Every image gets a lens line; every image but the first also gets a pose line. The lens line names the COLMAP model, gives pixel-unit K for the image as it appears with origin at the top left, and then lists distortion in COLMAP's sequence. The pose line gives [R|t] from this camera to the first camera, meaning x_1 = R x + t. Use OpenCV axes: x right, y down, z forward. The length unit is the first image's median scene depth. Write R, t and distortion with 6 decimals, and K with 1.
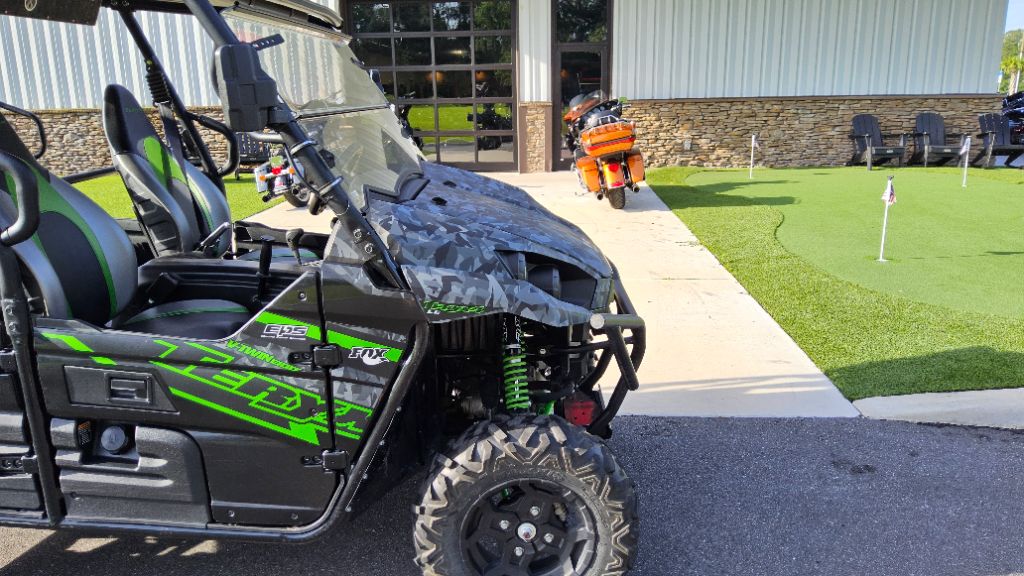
lens RADIAL K [[771.6, 0, 512.0], [0, 771.6, 288.0], [0, 0, 1]] dist [0.005215, -0.004411]
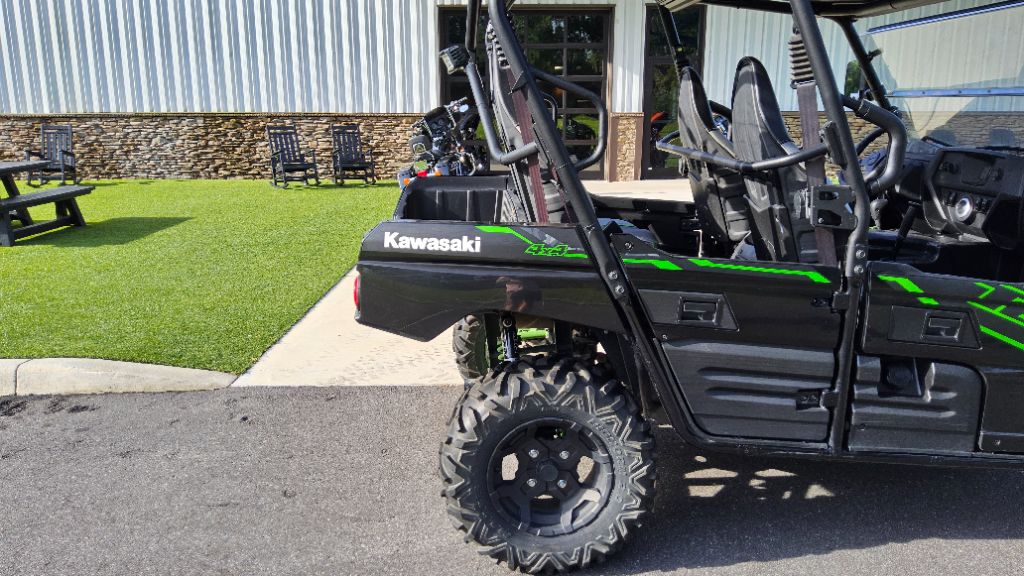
lens RADIAL K [[765.9, 0, 512.0], [0, 765.9, 288.0], [0, 0, 1]] dist [0.001275, -0.001855]
pose [[0.997765, 0.001337, 0.066811, -0.280114], [0.000081, 0.999775, -0.021217, 0.022866], [-0.066824, 0.021175, 0.997540, -0.015555]]
